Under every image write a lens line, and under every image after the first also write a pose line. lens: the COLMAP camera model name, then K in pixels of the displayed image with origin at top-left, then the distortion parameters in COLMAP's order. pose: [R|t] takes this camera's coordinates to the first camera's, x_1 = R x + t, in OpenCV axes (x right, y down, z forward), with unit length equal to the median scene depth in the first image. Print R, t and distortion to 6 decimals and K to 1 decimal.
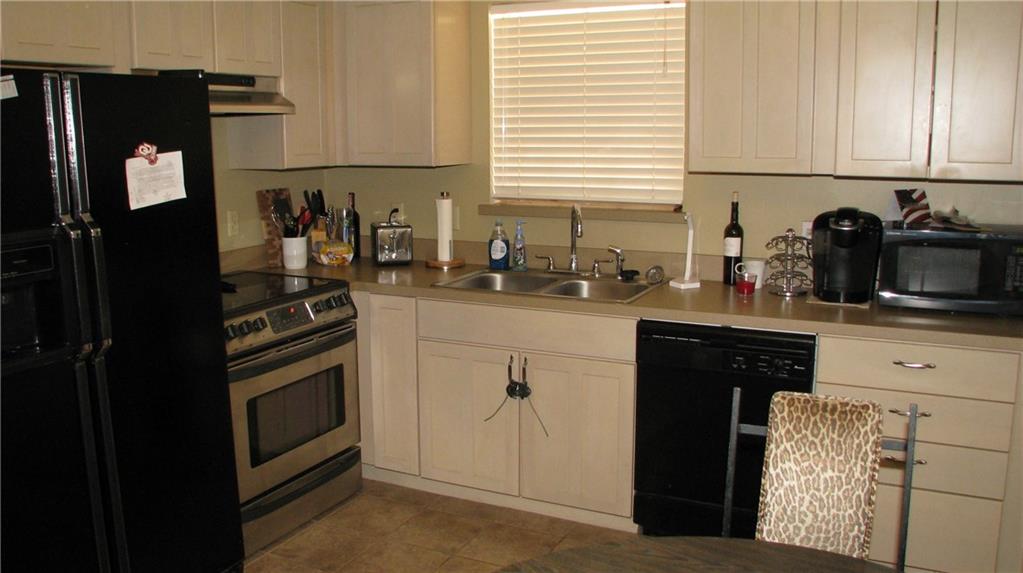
lens RADIAL K [[885.2, 0, 482.9], [0, 885.2, 285.7], [0, 0, 1]] dist [-0.168275, 0.089516]
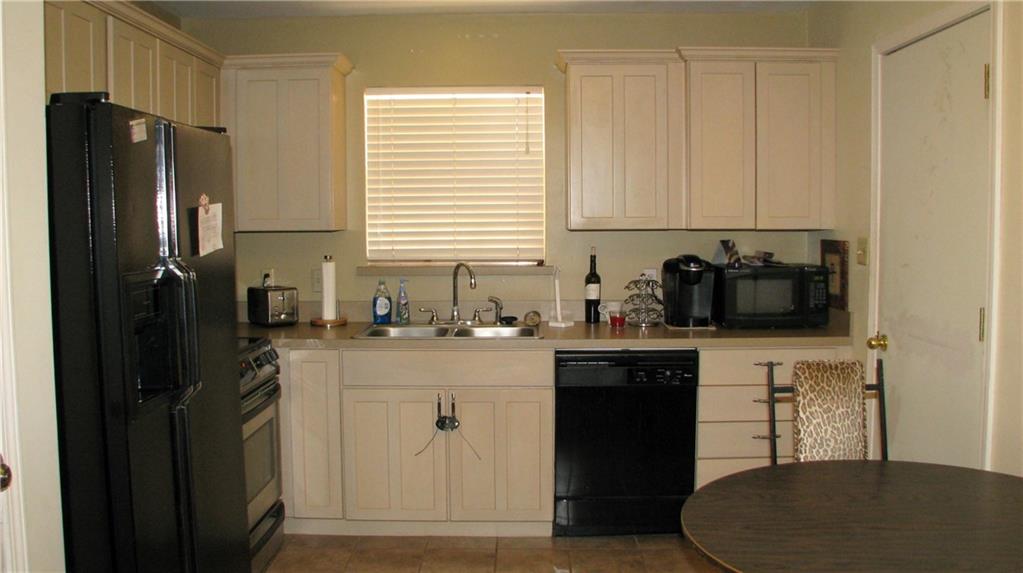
lens RADIAL K [[885.2, 0, 490.7], [0, 885.2, 282.0], [0, 0, 1]] dist [-0.168275, 0.089516]
pose [[0.900760, -0.028742, 0.433365, -0.392487], [0.074030, 0.993366, -0.087992, 0.041892], [-0.427961, 0.111342, 0.896913, -0.053847]]
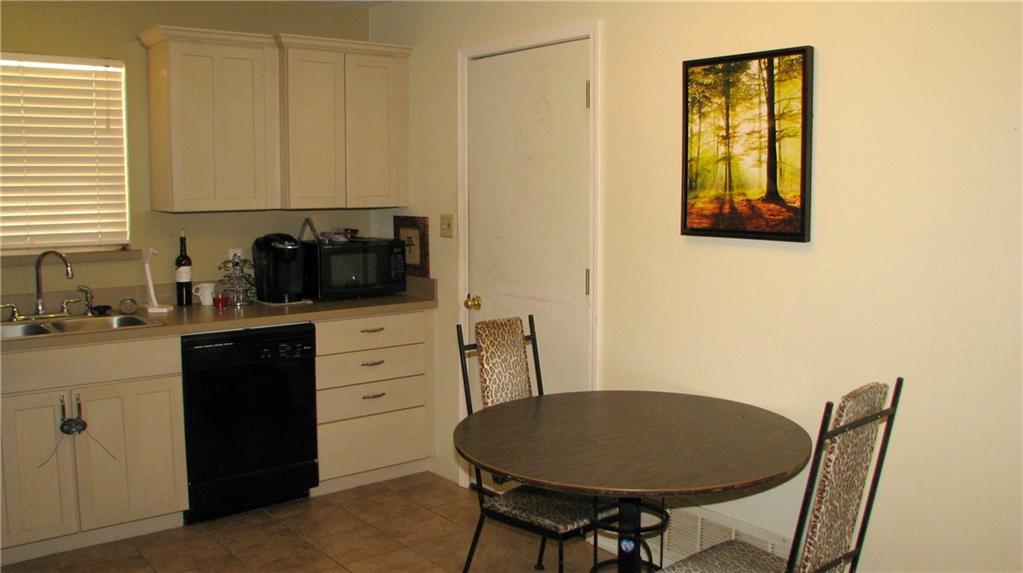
lens RADIAL K [[885.2, 0, 517.6], [0, 885.2, 285.0], [0, 0, 1]] dist [-0.168275, 0.089516]
pose [[0.395449, -0.093012, 0.913766, -0.646253], [0.153642, 0.987540, 0.034030, 0.000537], [-0.905546, 0.126936, 0.404812, 0.104010]]
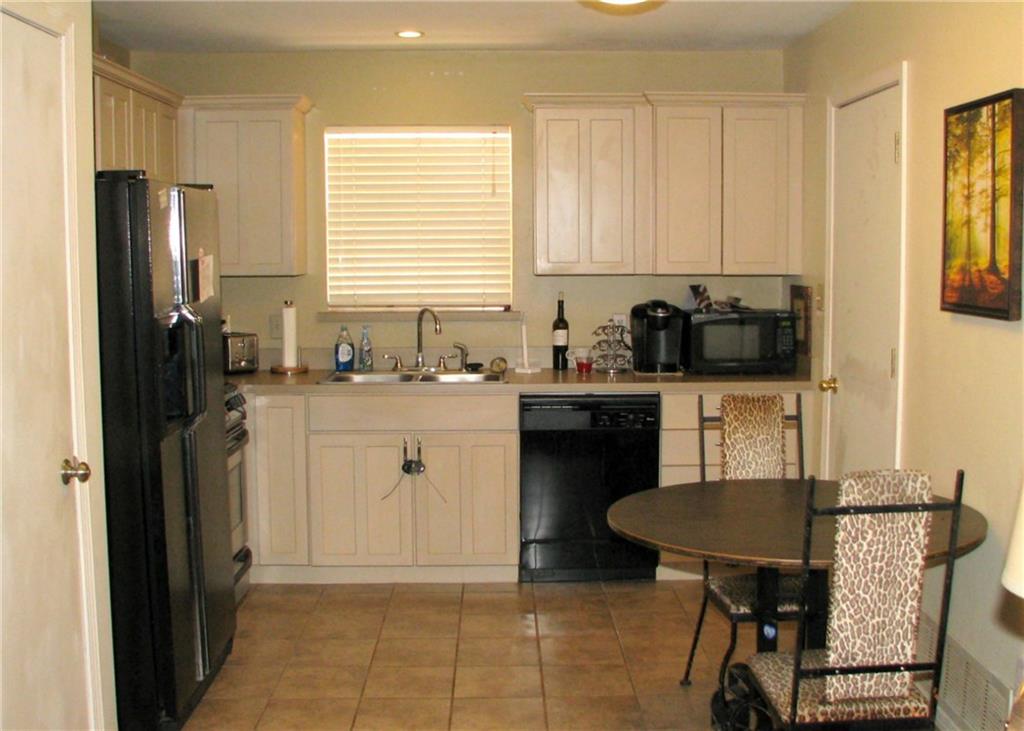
lens RADIAL K [[1218.0, 0, 513.9], [0, 1218.0, 376.2], [0, 0, 1]] dist [-0.152023, 0.000000]
pose [[0.879635, -0.045845, 0.473435, -0.583289], [0.078715, 0.995651, -0.049839, 0.089482], [-0.469091, 0.081107, 0.879418, -0.451134]]
